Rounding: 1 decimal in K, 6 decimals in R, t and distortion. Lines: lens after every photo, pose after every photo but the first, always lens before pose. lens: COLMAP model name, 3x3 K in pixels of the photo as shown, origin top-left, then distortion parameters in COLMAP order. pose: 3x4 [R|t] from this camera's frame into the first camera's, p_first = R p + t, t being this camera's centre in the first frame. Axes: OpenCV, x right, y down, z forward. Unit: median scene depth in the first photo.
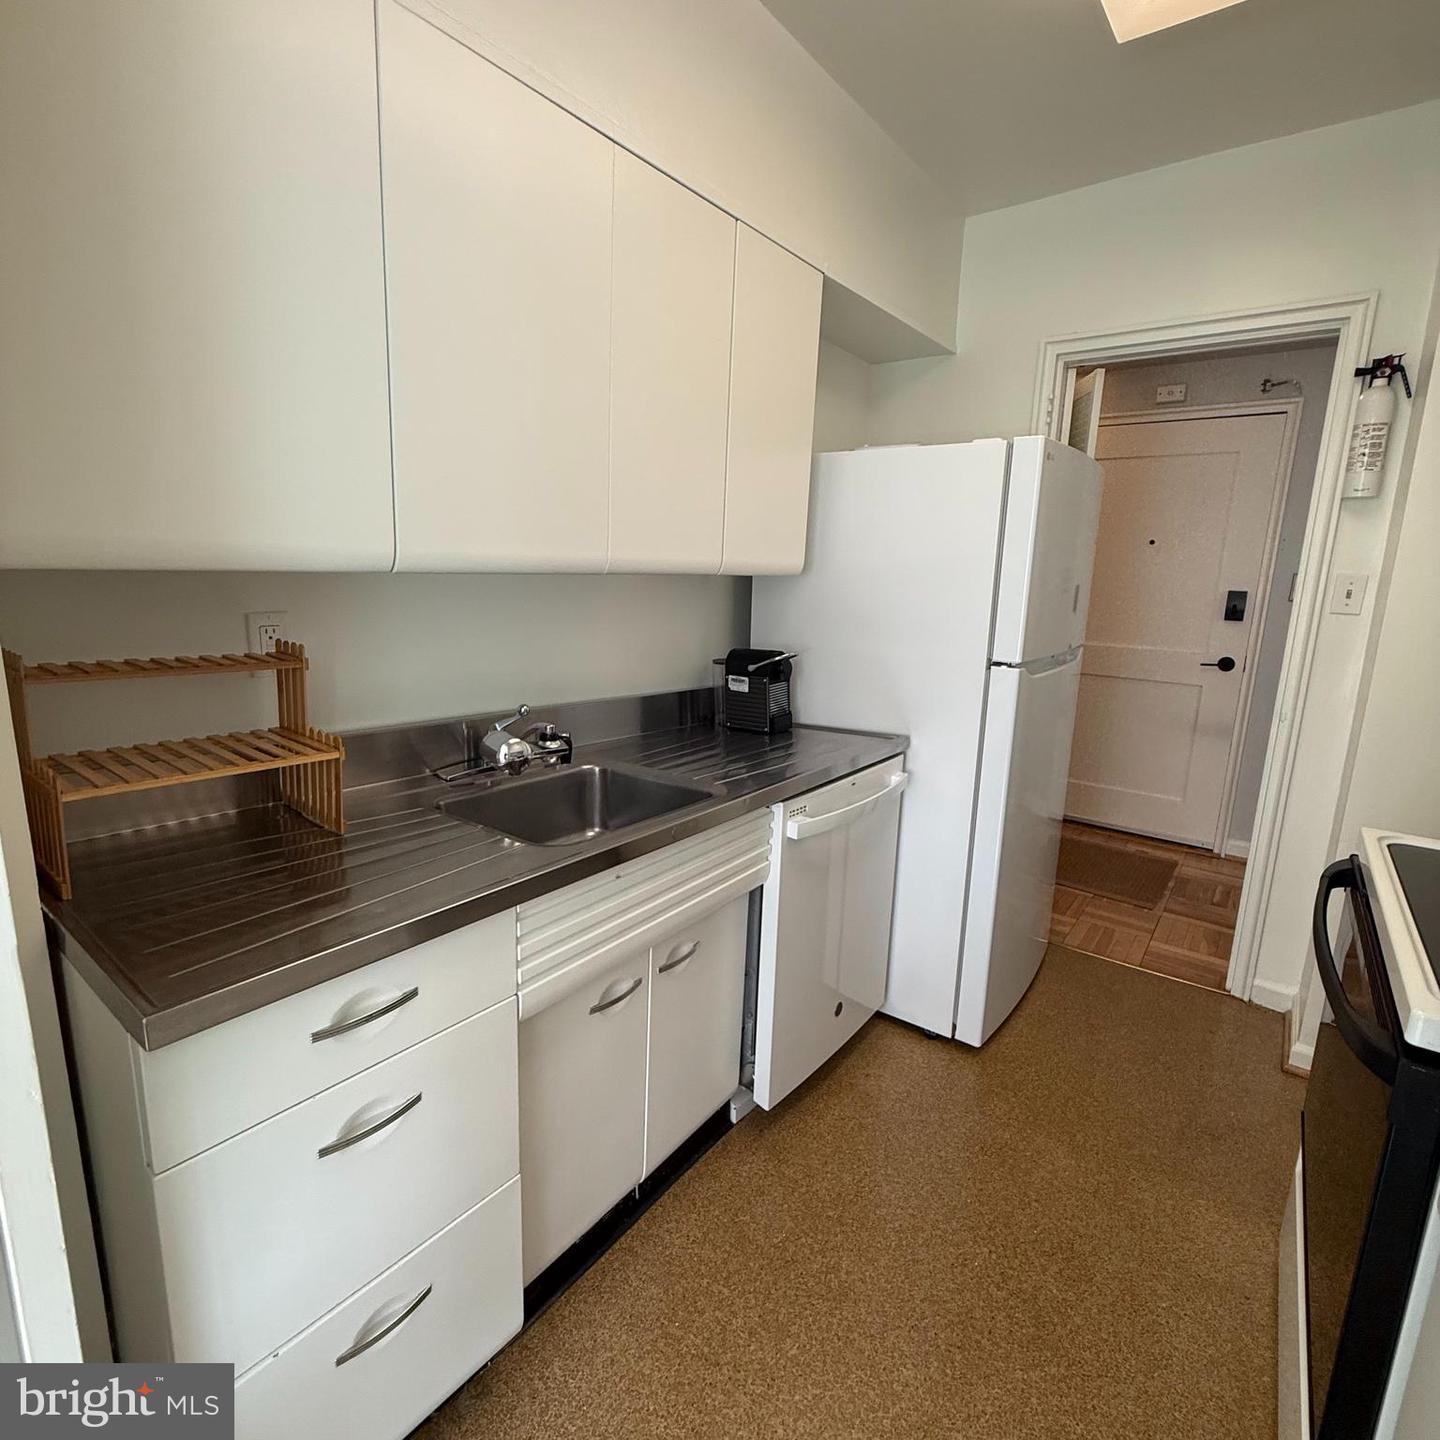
lens RADIAL K [[764.5, 0, 722.8], [0, 764.5, 716.7], [0, 0, 1]] dist [0.001137, -0.000227]
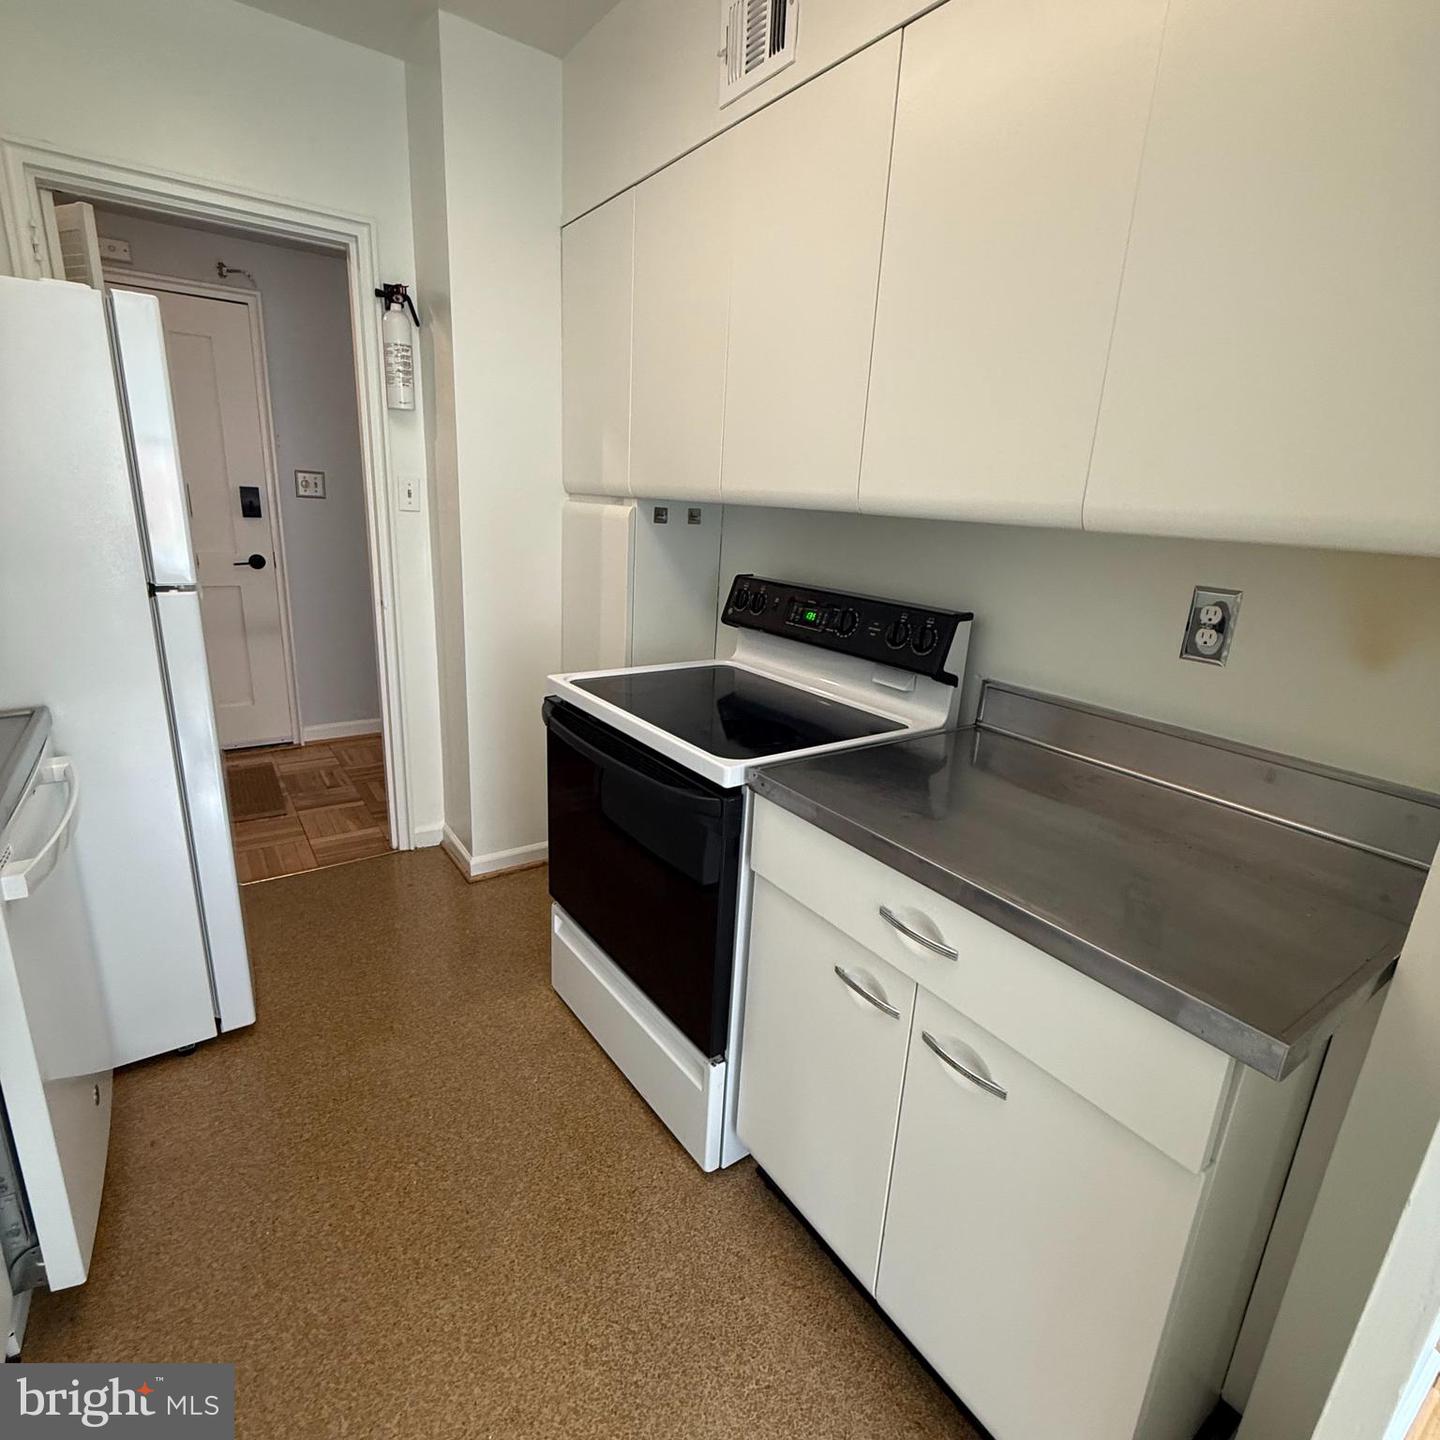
lens RADIAL K [[764.5, 0, 715.5], [0, 764.5, 716.5], [0, 0, 1]] dist [0.001137, -0.000227]
pose [[0.310643, -0.275750, 0.909650, -0.207399], [0.147314, 0.959399, 0.240524, -0.043621], [-0.939042, 0.059287, 0.338652, 0.171877]]
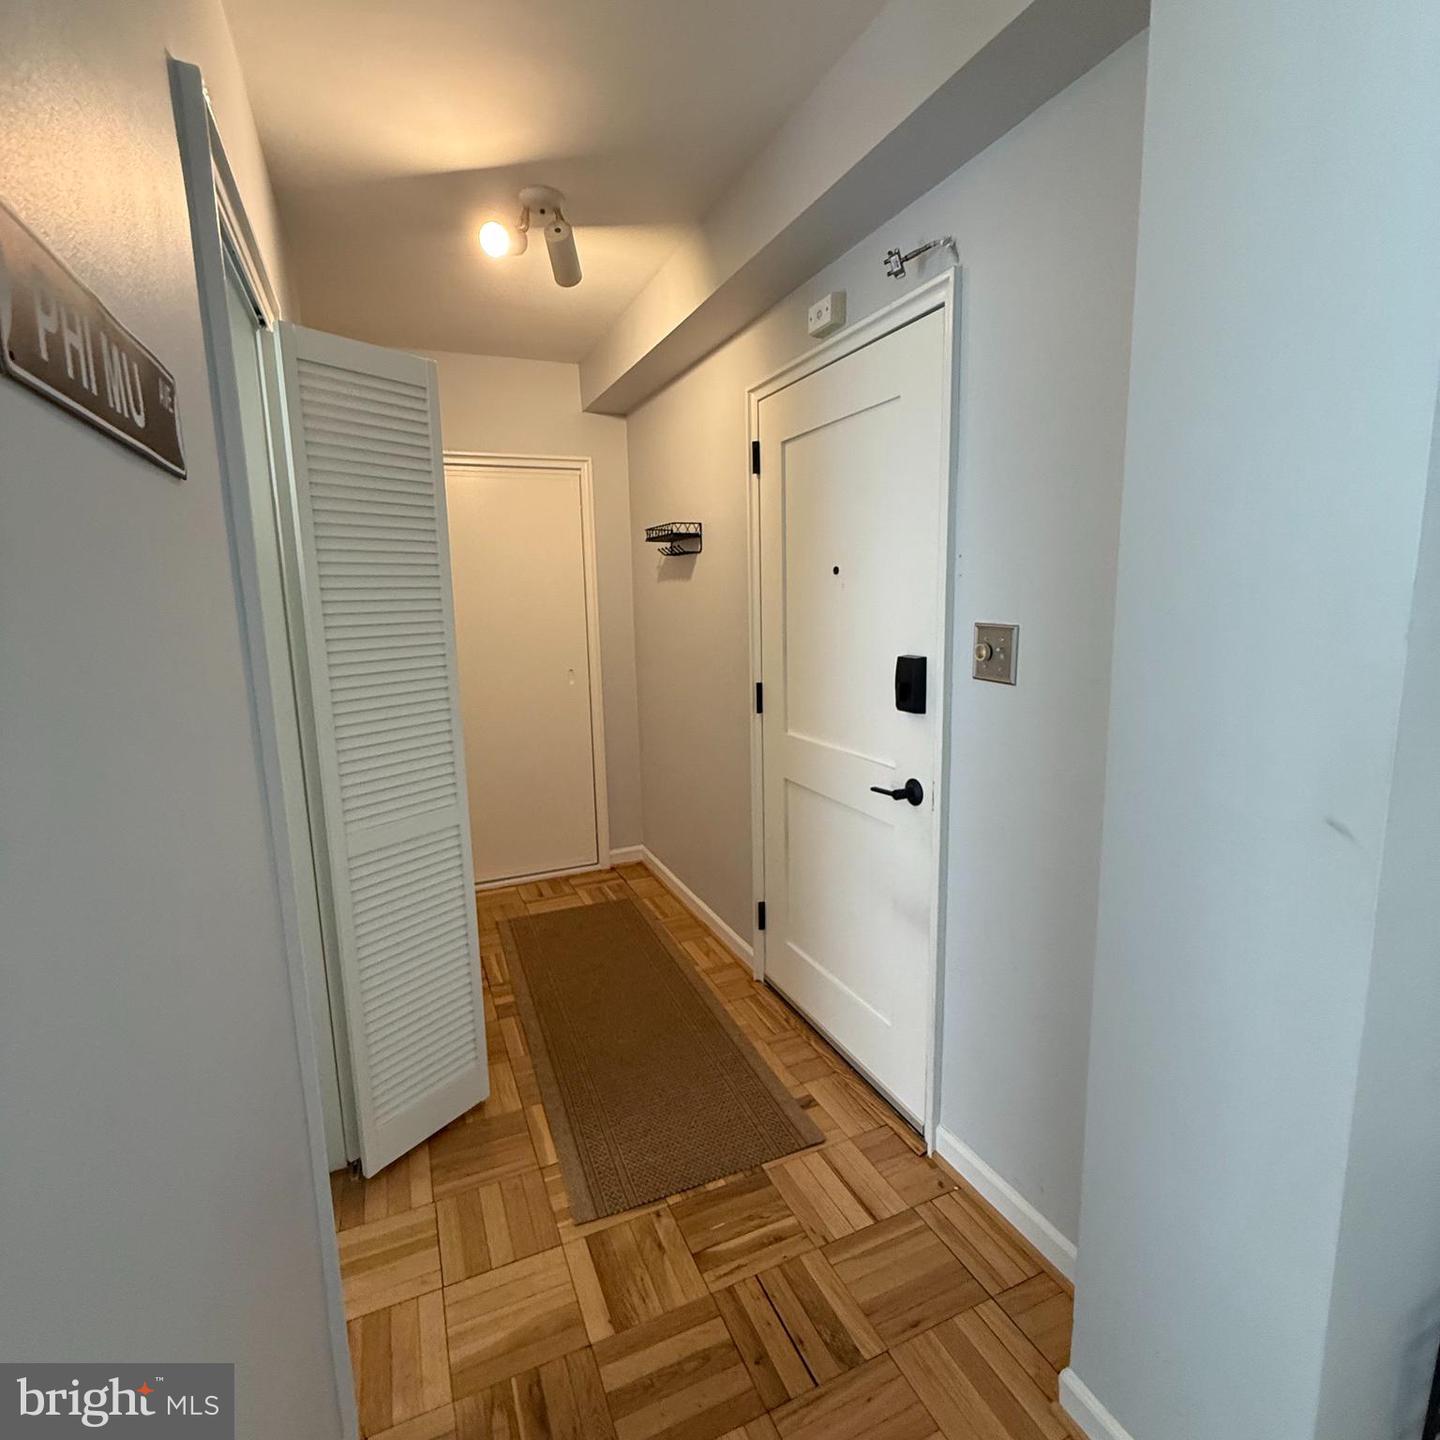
lens RADIAL K [[764.5, 0, 720.2], [0, 764.5, 712.6], [0, 0, 1]] dist [0.001137, -0.000227]
pose [[0.872046, 0.033848, -0.488252, 1.311502], [-0.053828, 0.998187, -0.026941, -0.168467], [0.486455, 0.049775, 0.872287, 0.770017]]
